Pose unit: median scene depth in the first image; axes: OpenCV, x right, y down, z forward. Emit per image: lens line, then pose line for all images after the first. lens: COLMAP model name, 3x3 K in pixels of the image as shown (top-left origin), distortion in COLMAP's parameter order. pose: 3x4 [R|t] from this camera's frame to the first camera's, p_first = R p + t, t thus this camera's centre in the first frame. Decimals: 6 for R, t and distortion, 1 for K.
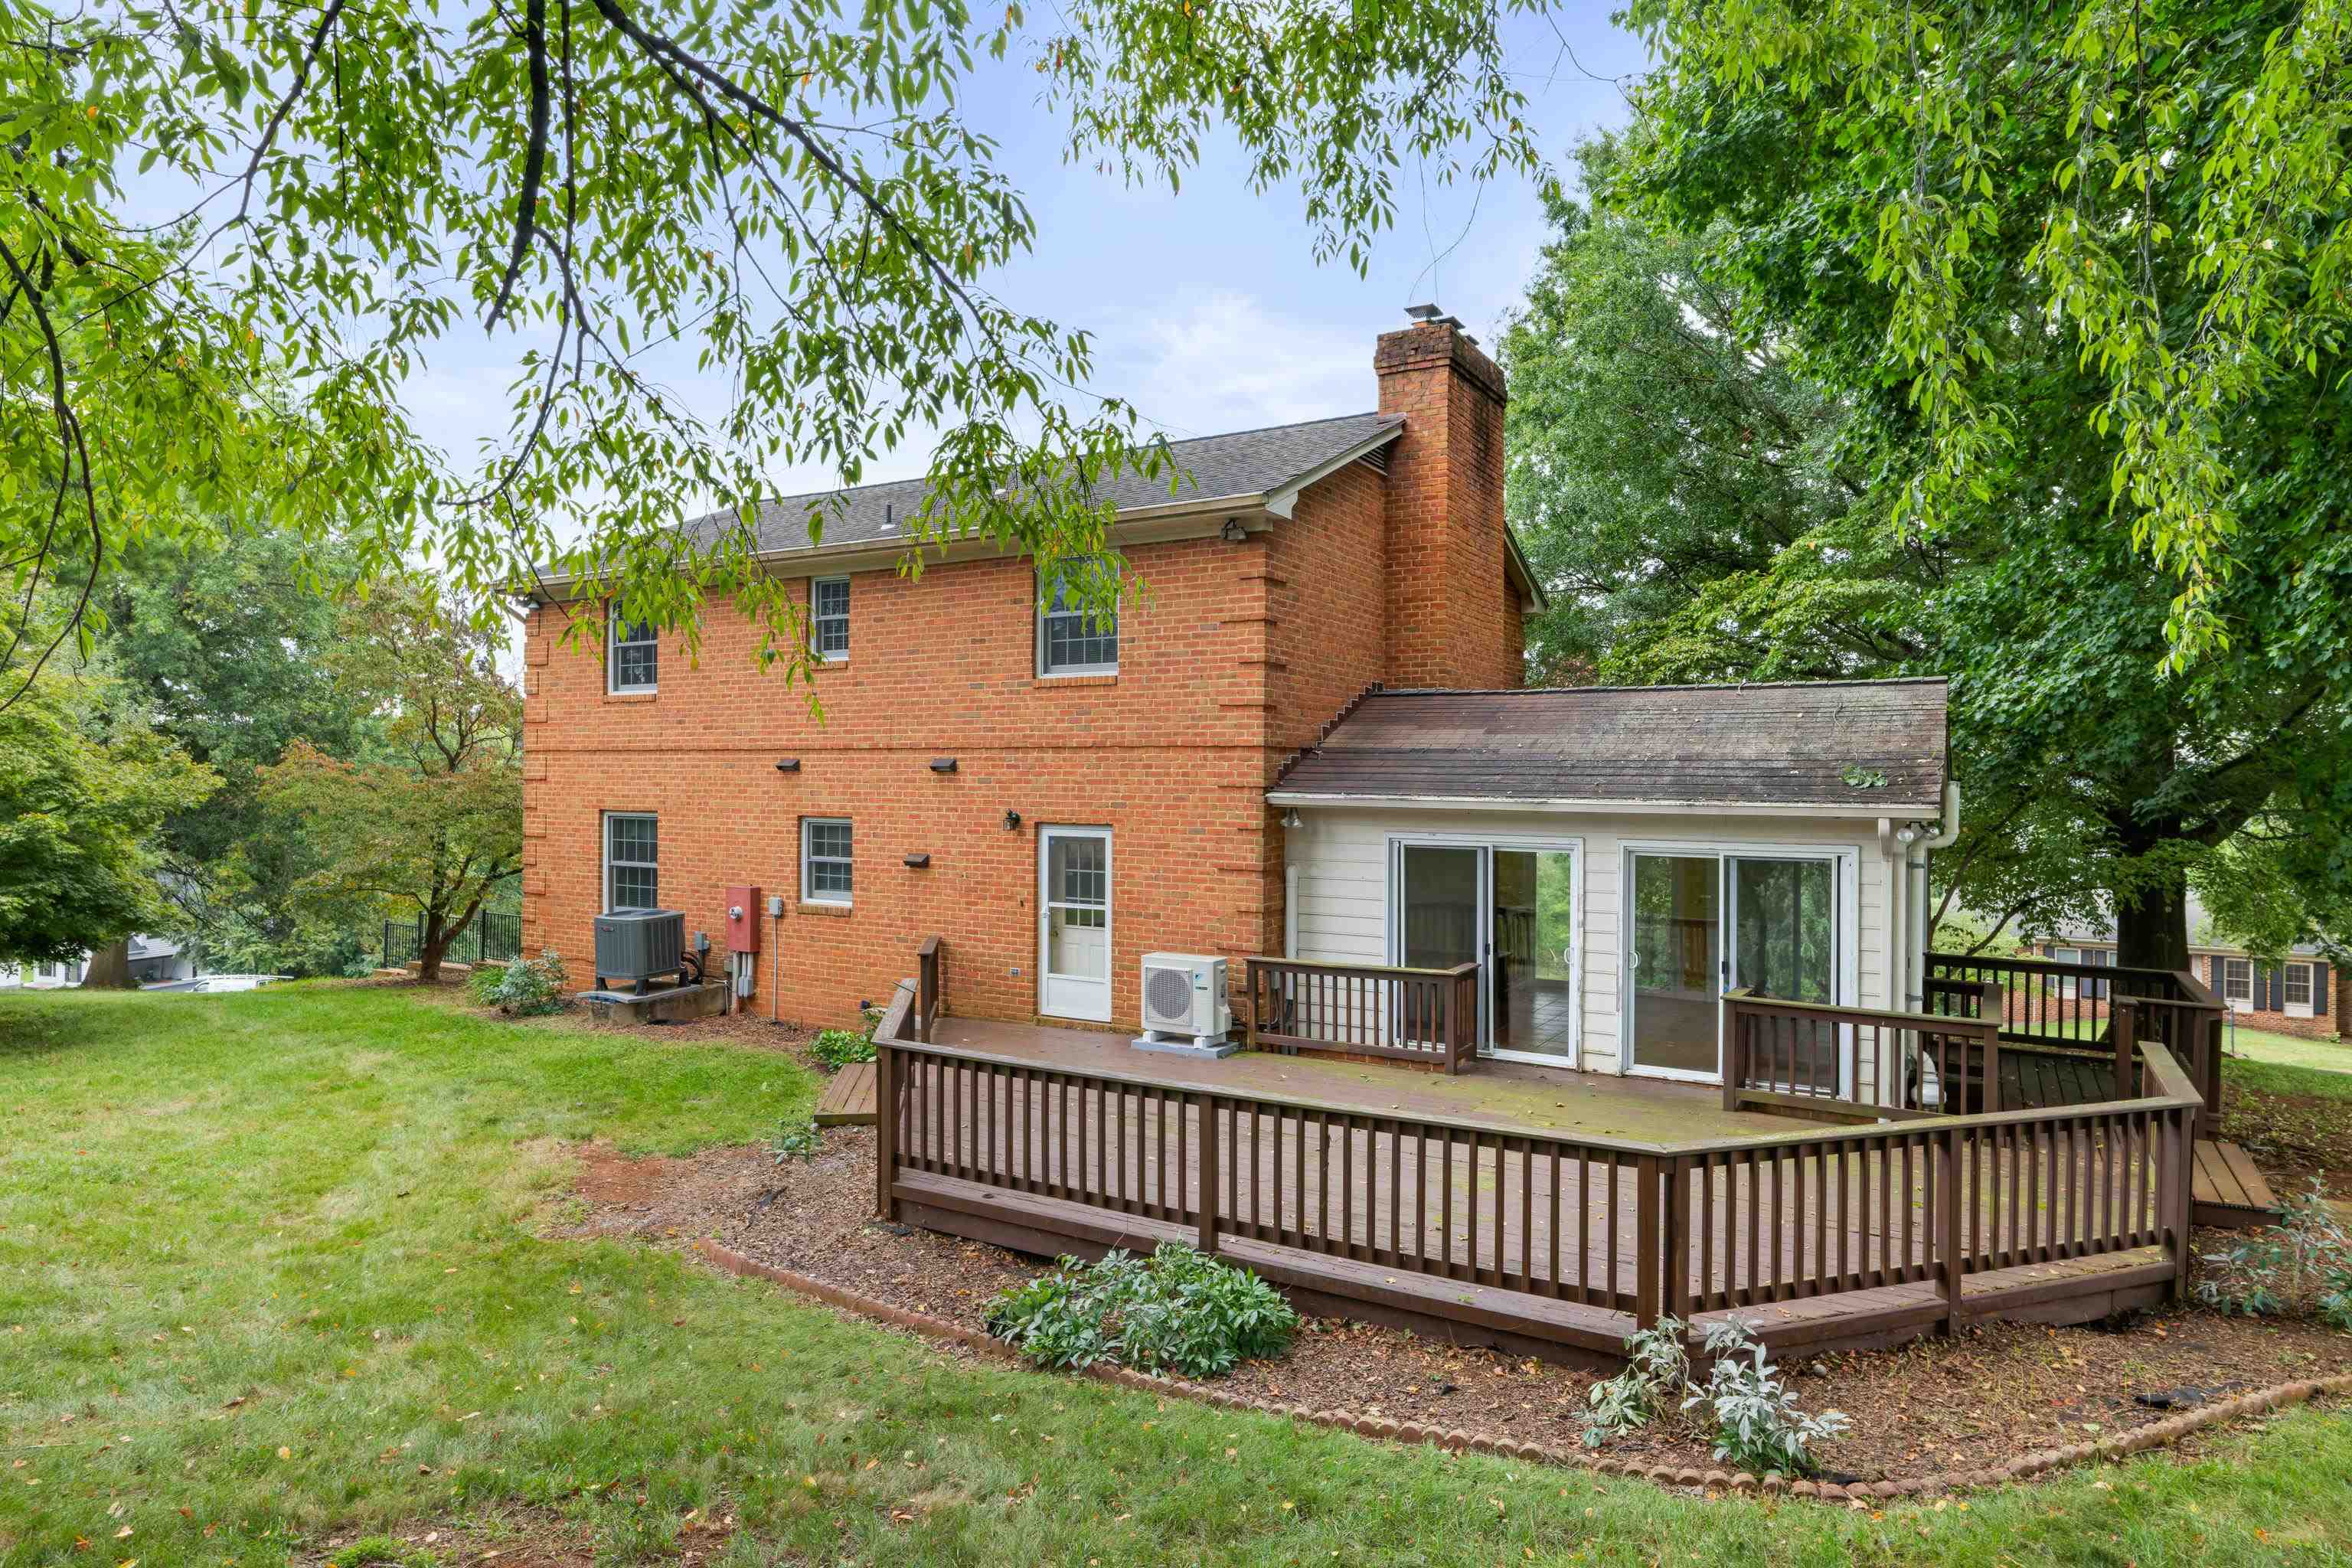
lens RADIAL K [[1359.1, 0, 1172.9], [0, 1359.1, 773.2], [0, 0, 1]] dist [0.007475, -0.004288]
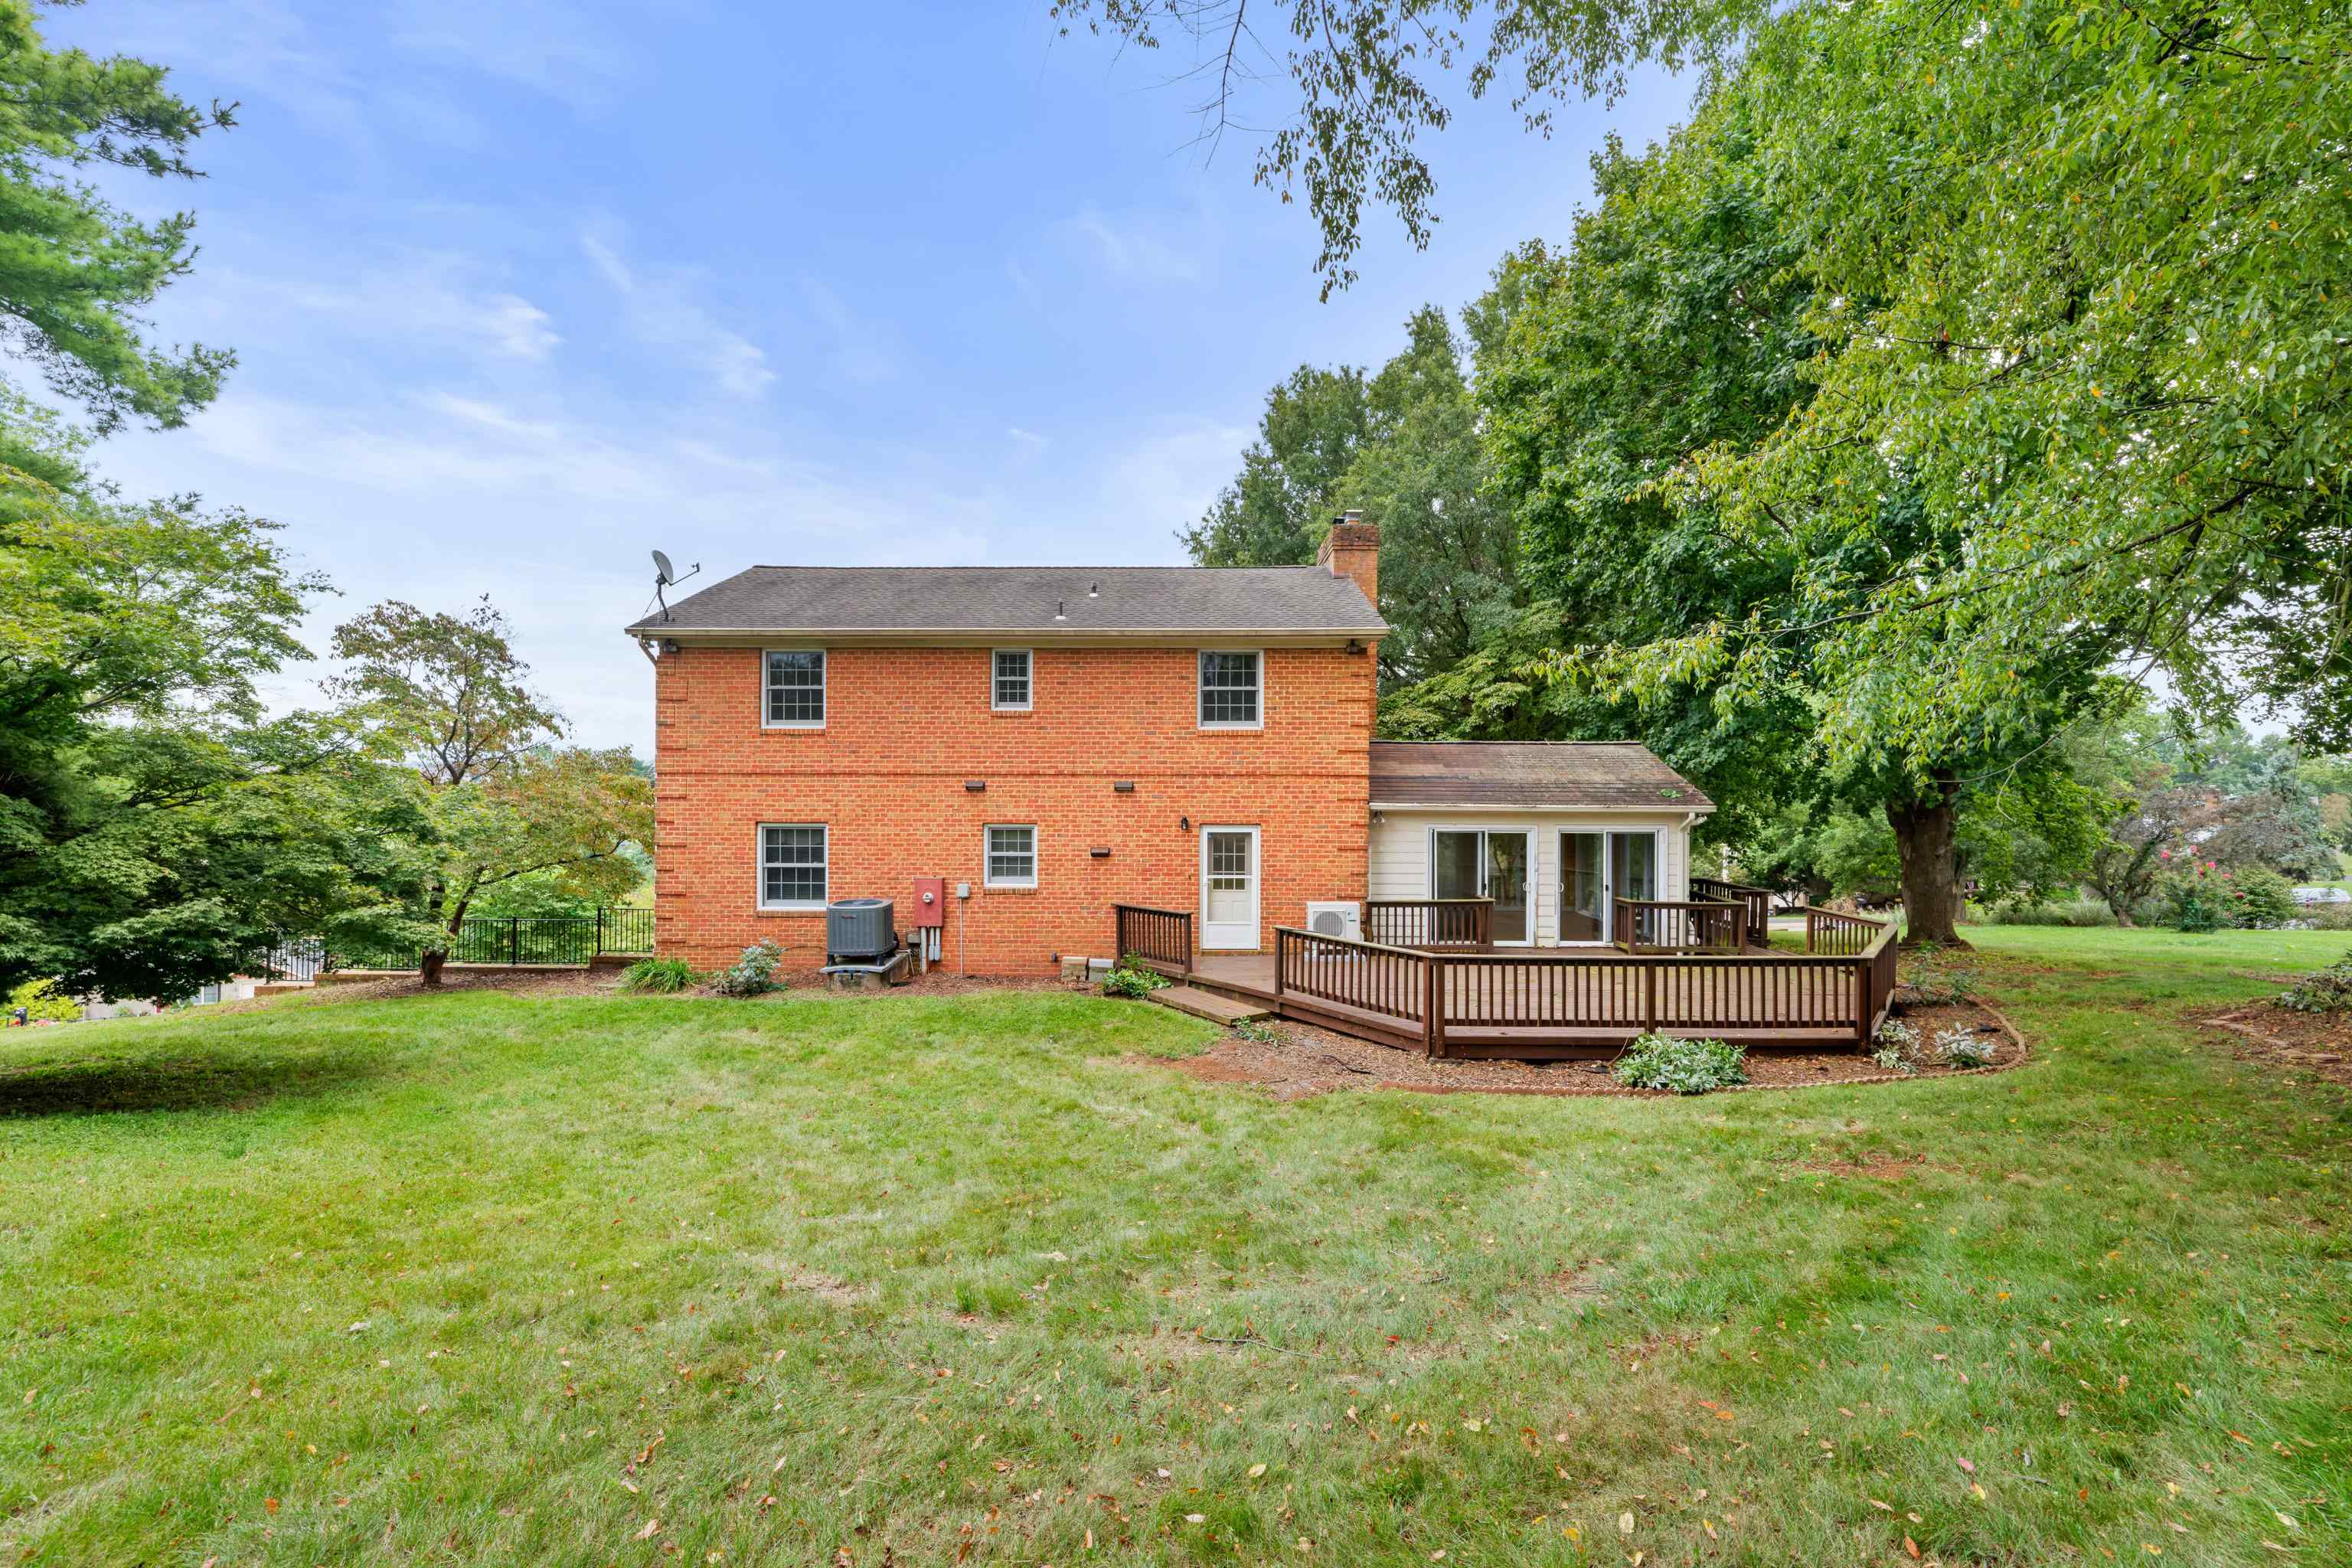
lens RADIAL K [[1000.6, 0, 1184.2], [0, 1000.6, 779.2], [0, 0, 1]] dist [0.004736, -0.000558]
pose [[0.858641, -0.007769, 0.512519, -0.789698], [0.001480, 0.999919, 0.012677, -0.032243], [-0.512576, -0.010127, 0.858582, 0.048250]]
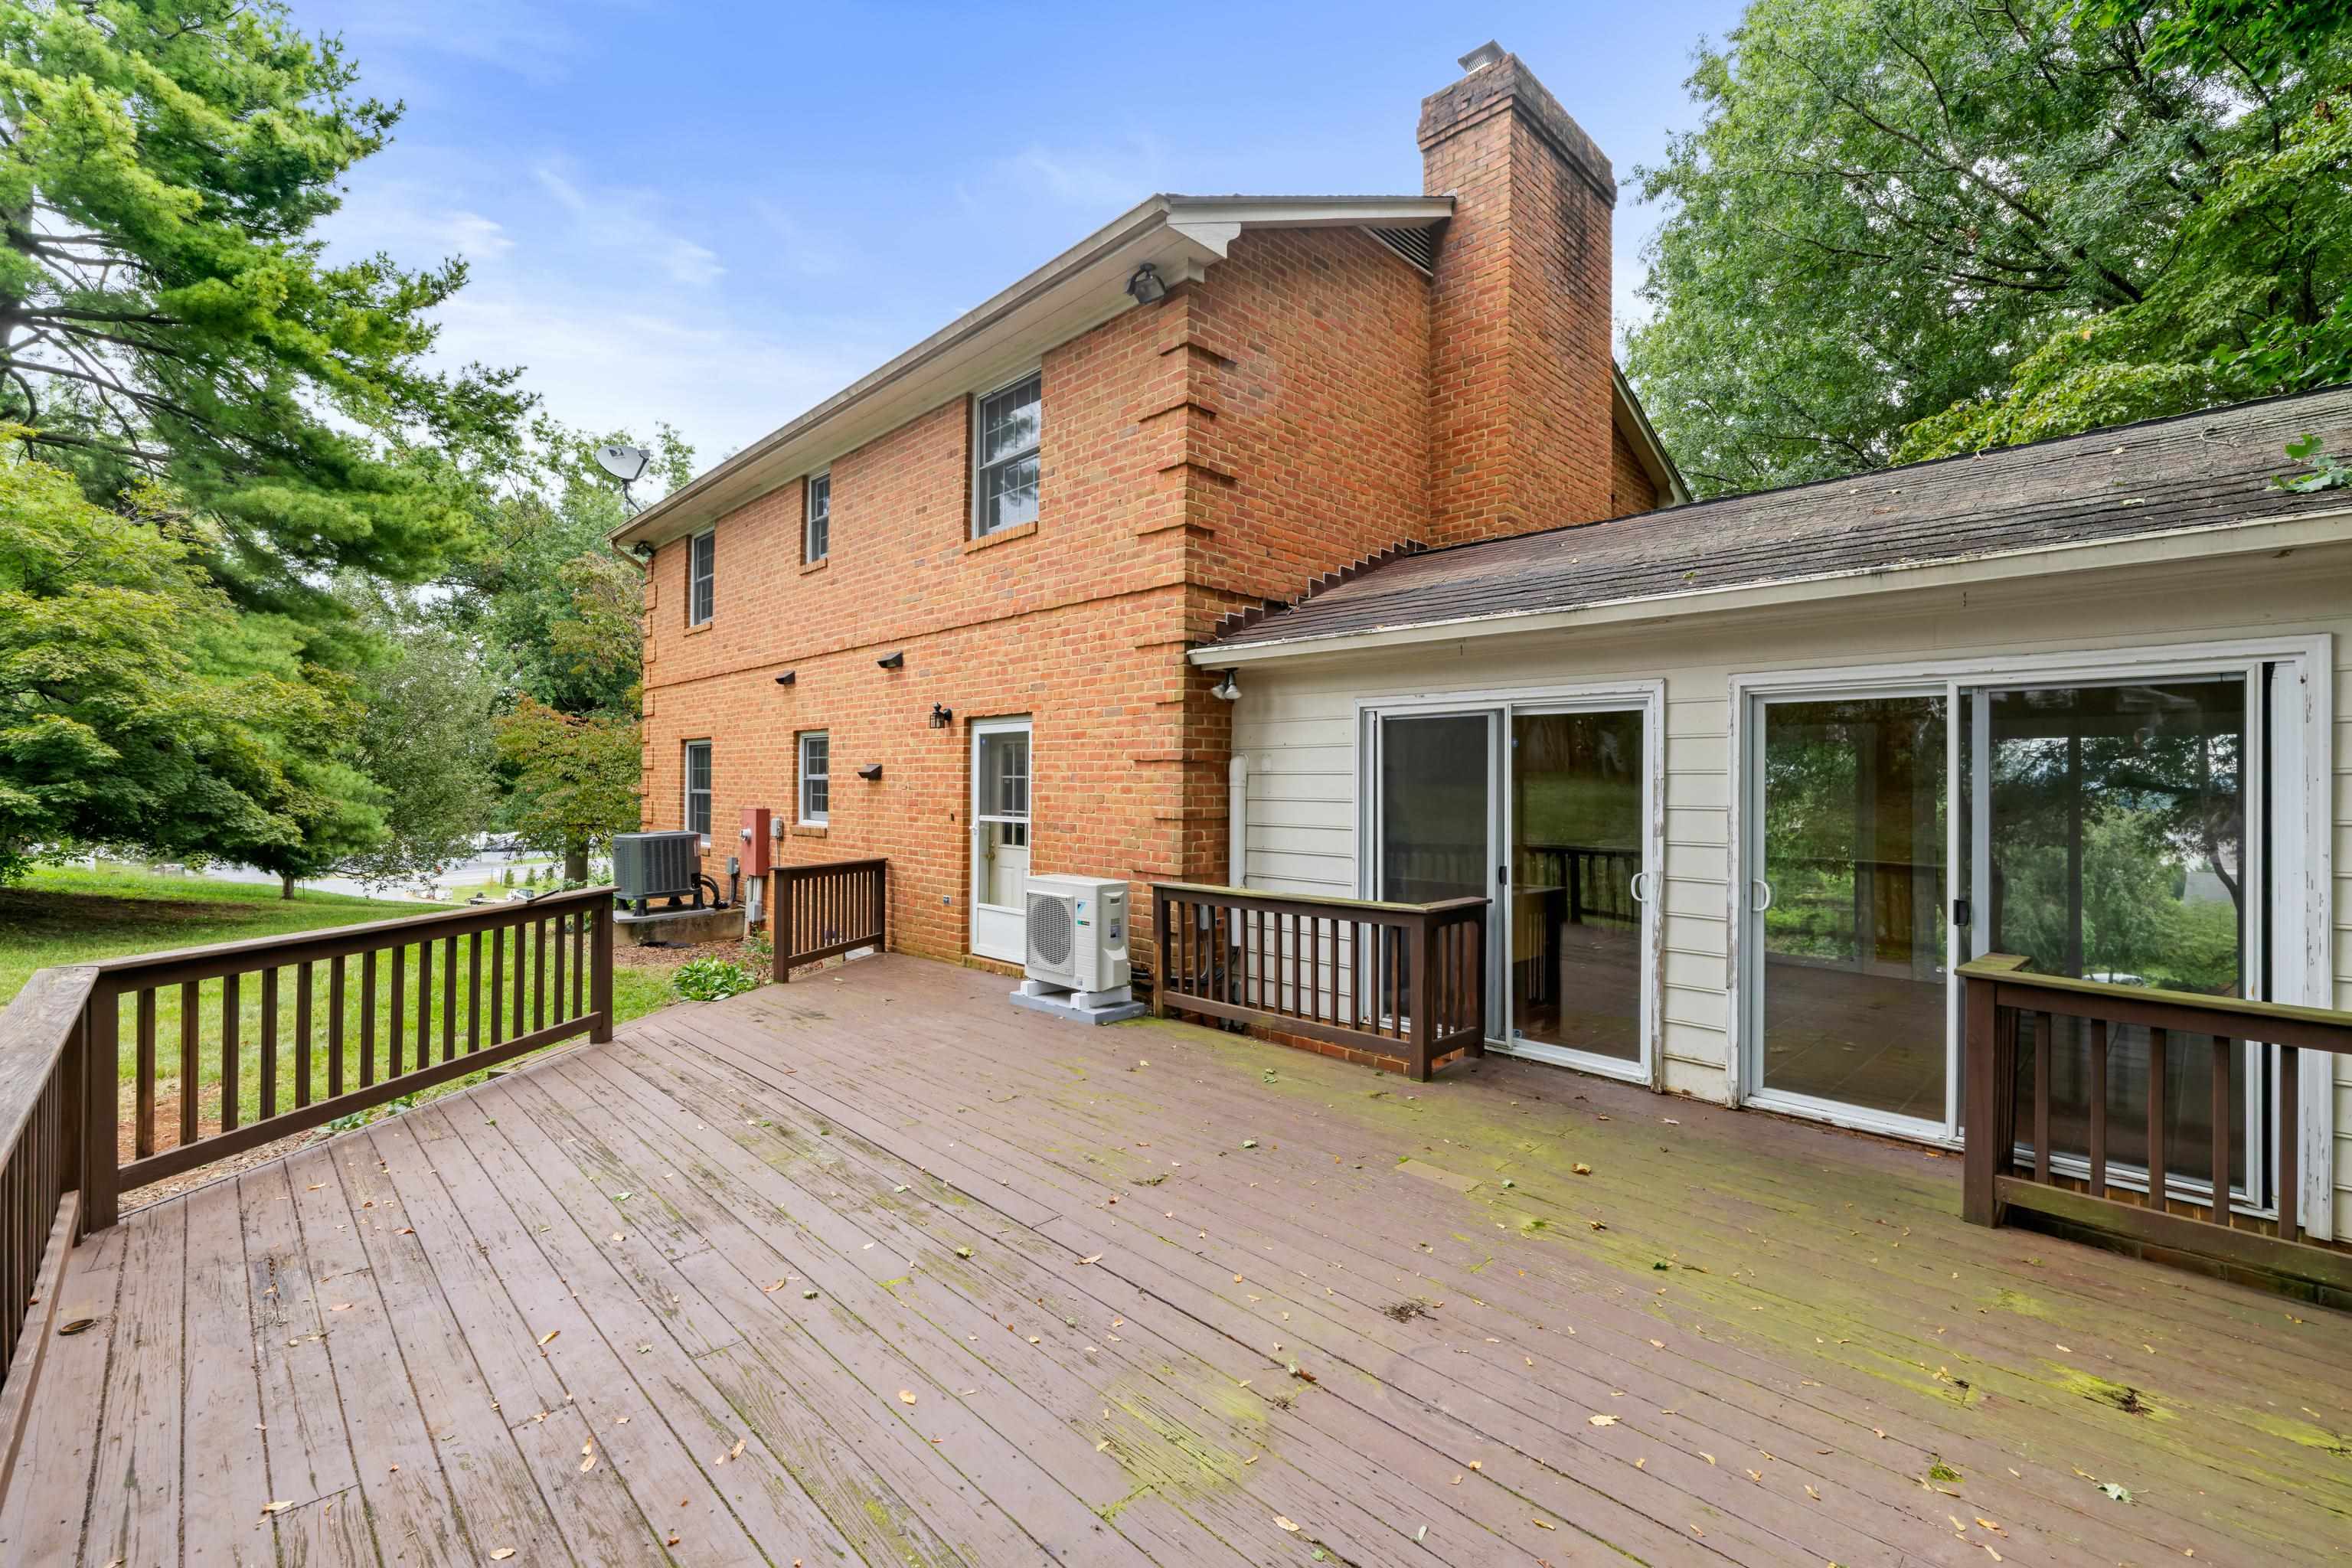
lens RADIAL K [[1000.6, 0, 1170.5], [0, 1000.6, 776.6], [0, 0, 1]] dist [0.004736, -0.000558]
pose [[0.966378, -0.000398, -0.257125, 0.197787], [-0.001545, 0.999972, -0.007353, 0.086465], [0.257121, 0.007503, 0.966350, 0.512032]]
